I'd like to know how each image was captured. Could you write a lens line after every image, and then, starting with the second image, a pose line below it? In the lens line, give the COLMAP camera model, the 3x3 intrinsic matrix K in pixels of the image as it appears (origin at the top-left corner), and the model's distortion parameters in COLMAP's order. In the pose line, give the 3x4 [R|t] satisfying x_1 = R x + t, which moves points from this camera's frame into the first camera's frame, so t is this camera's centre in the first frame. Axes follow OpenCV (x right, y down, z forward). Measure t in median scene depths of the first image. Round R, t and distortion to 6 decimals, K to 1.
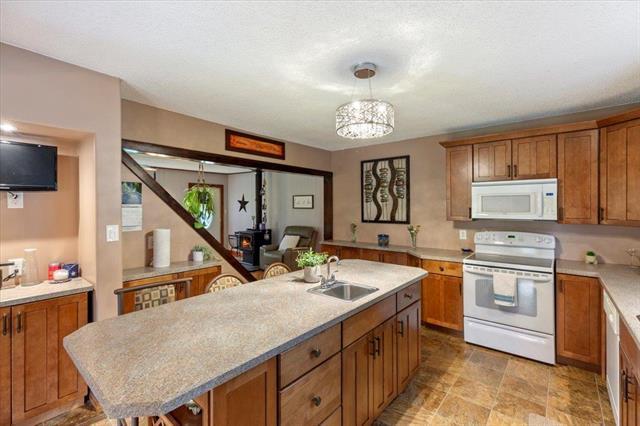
lens RADIAL K [[288.2, 0, 323.4], [0, 288.2, 205.5], [0, 0, 1]] dist [0.002733, 0.000143]
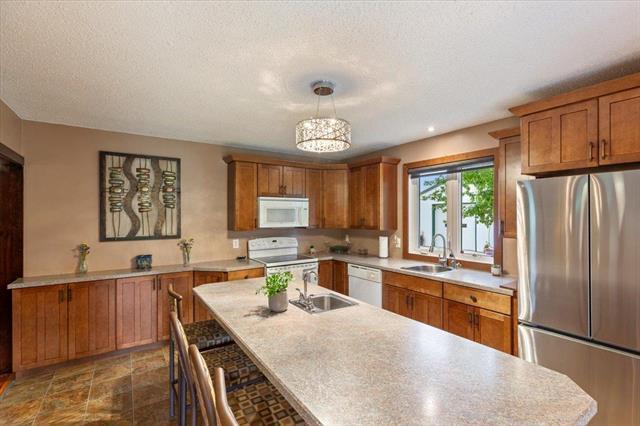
lens RADIAL K [[293.7, 0, 322.7], [0, 293.7, 215.7], [0, 0, 1]] dist [0.000190, 0.000171]
pose [[0.284239, 0.002072, 0.958751, -0.423251], [0.000177, 0.999998, -0.002214, -0.001021], [-0.958753, 0.000799, 0.284238, 0.338228]]
